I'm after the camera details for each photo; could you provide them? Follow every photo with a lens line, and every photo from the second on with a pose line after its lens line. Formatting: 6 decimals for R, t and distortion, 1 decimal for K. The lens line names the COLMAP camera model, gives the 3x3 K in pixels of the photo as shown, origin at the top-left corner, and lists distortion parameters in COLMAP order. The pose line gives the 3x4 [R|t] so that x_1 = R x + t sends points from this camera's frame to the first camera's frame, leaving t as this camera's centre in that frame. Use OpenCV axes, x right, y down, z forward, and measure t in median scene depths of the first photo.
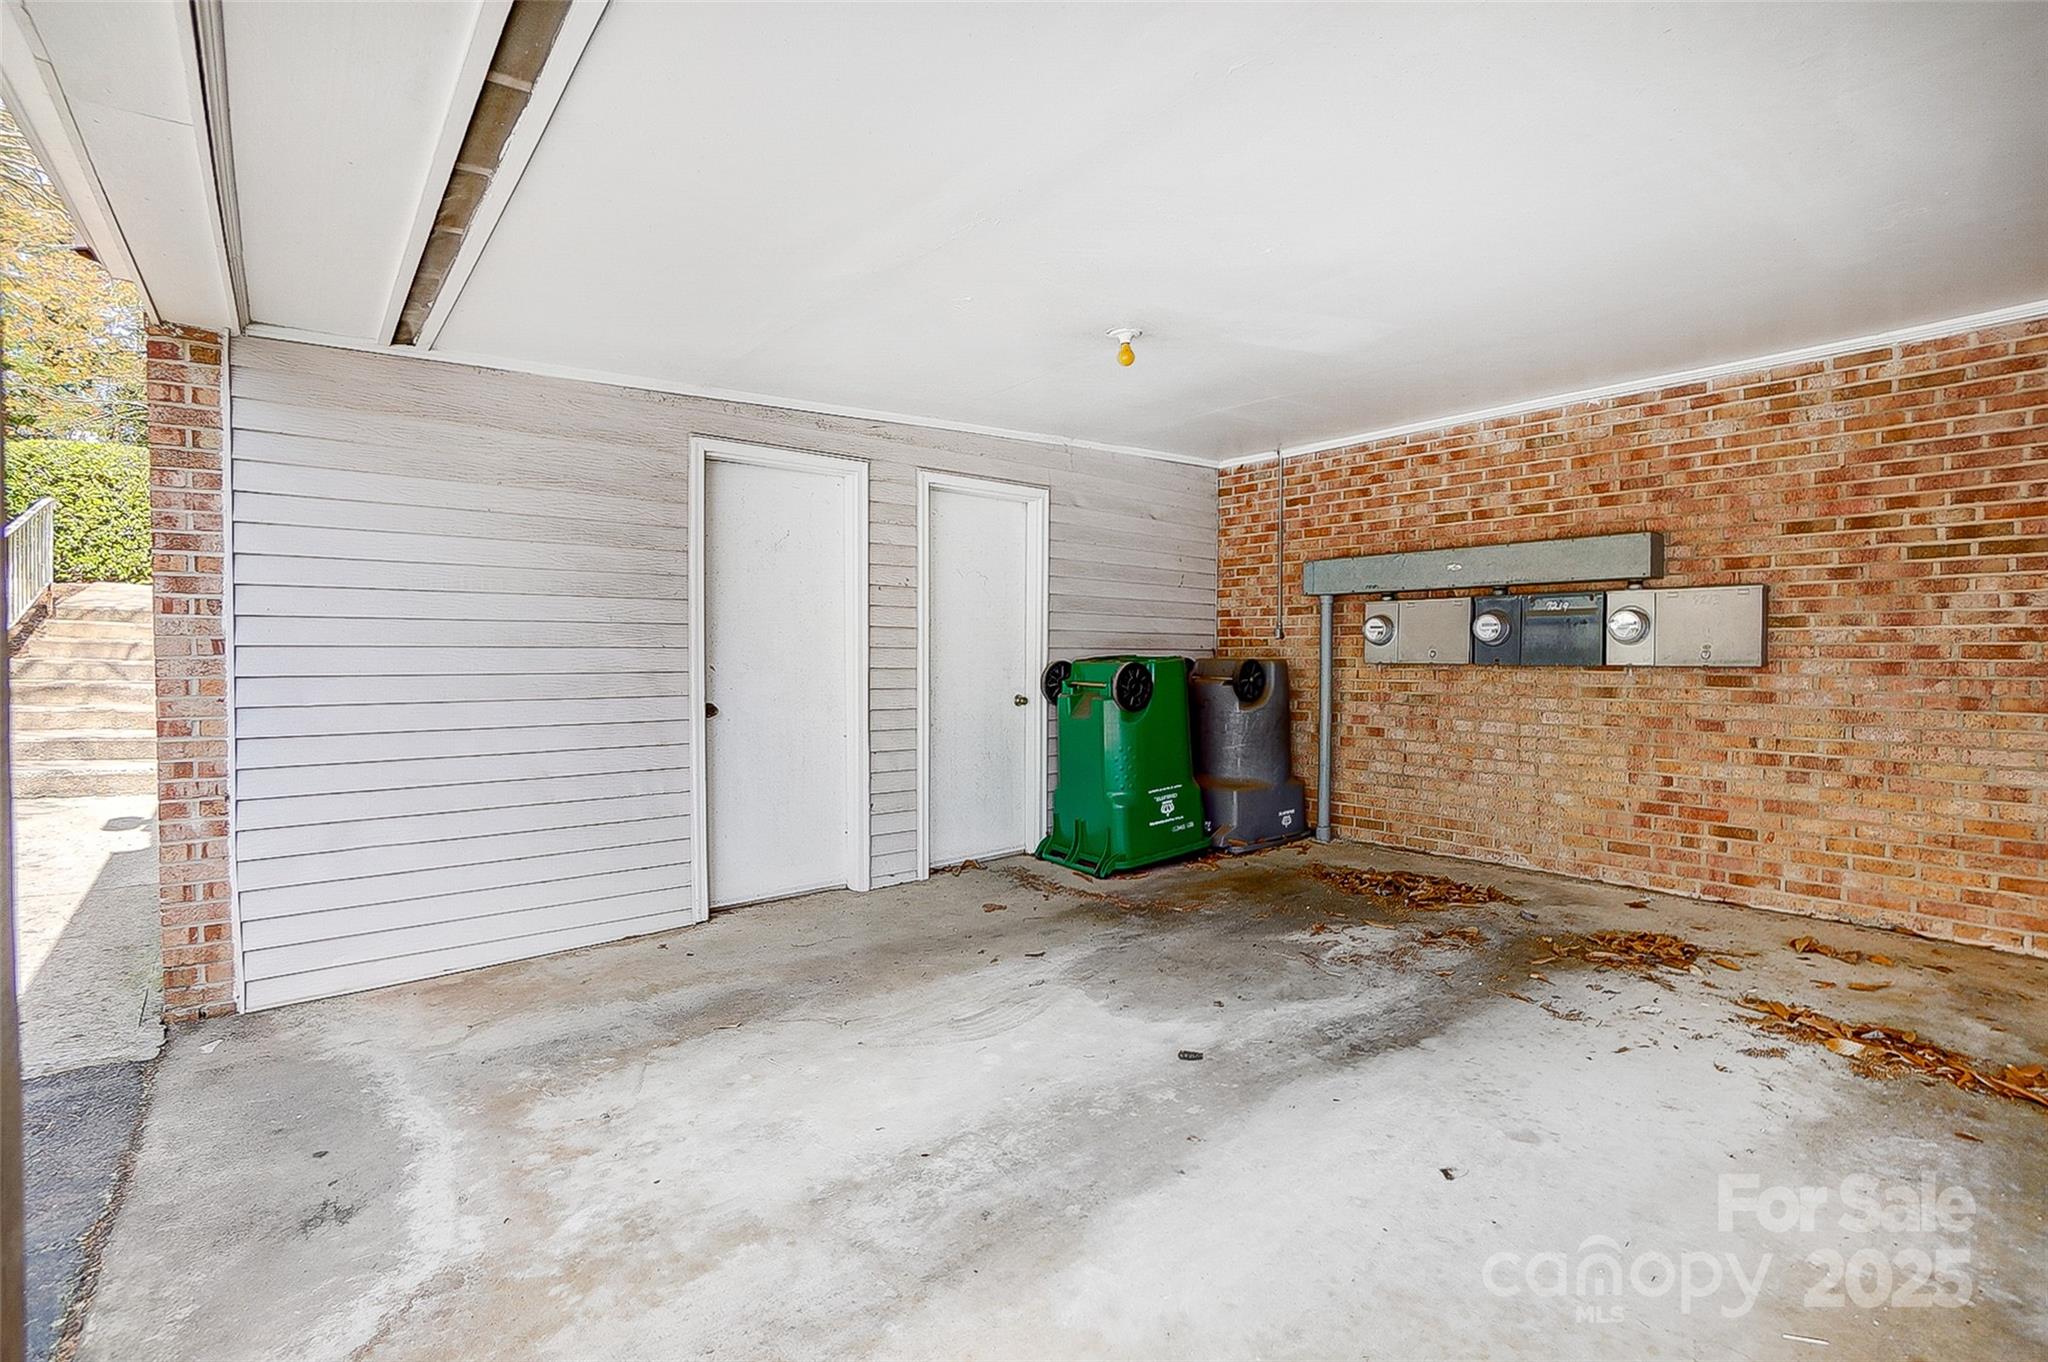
lens RADIAL K [[925.6, 0, 1022.8], [0, 925.6, 672.3], [0, 0, 1]] dist [-0.059041, 0.023246]
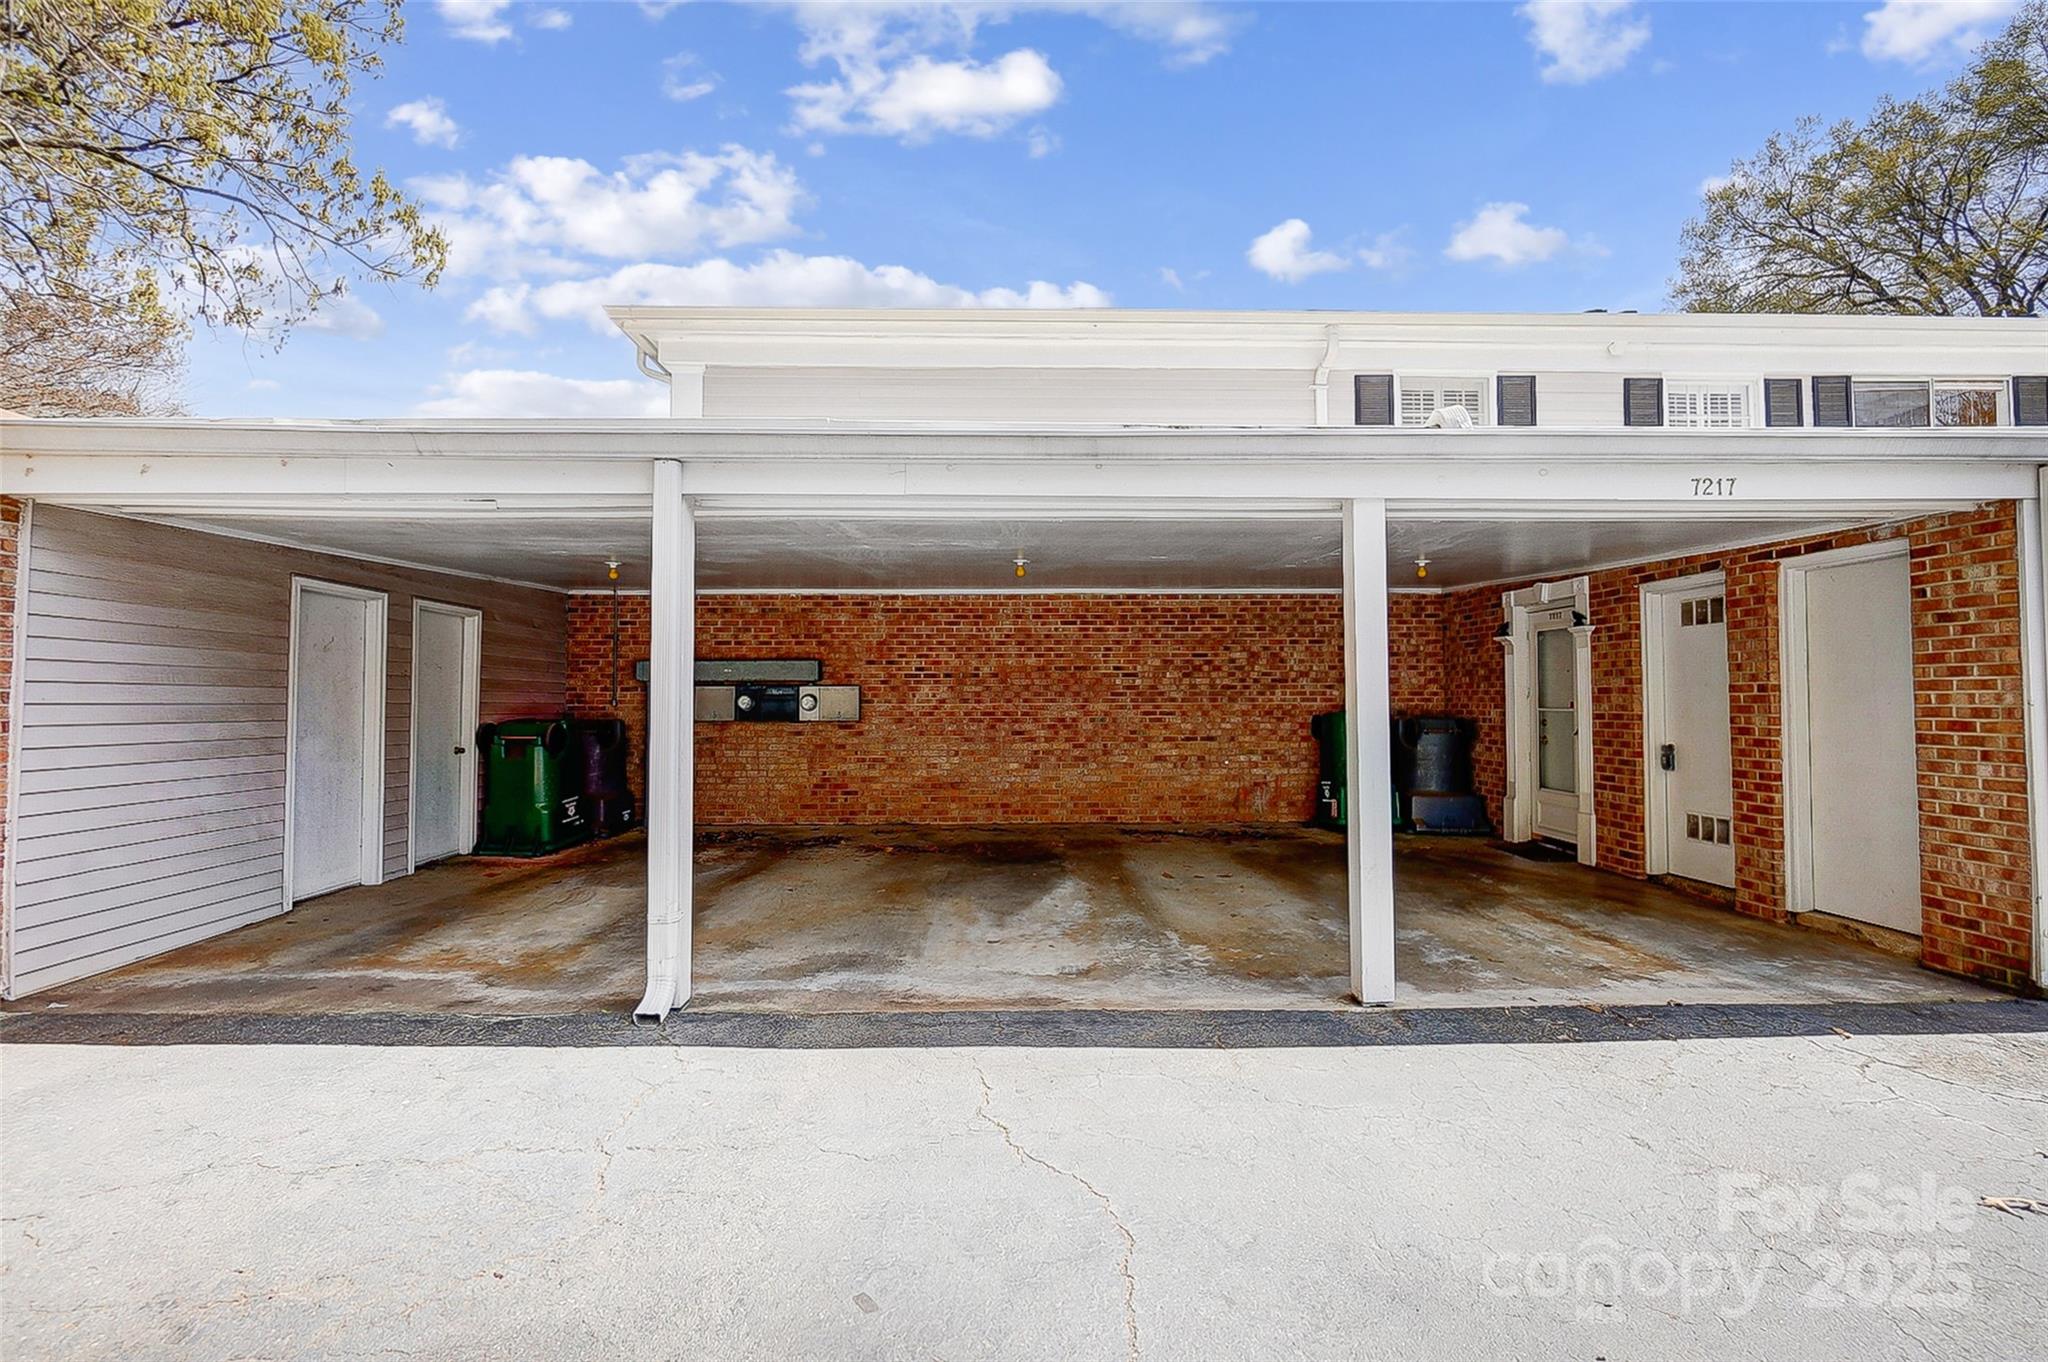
lens RADIAL K [[925.6, 0, 1022.8], [0, 925.6, 672.3], [0, 0, 1]] dist [-0.059041, 0.023246]
pose [[0.628362, 0.021227, 0.777632, -0.720260], [0.020030, 0.998855, -0.043450, -0.016706], [-0.777663, 0.042879, 0.627217, -0.779863]]
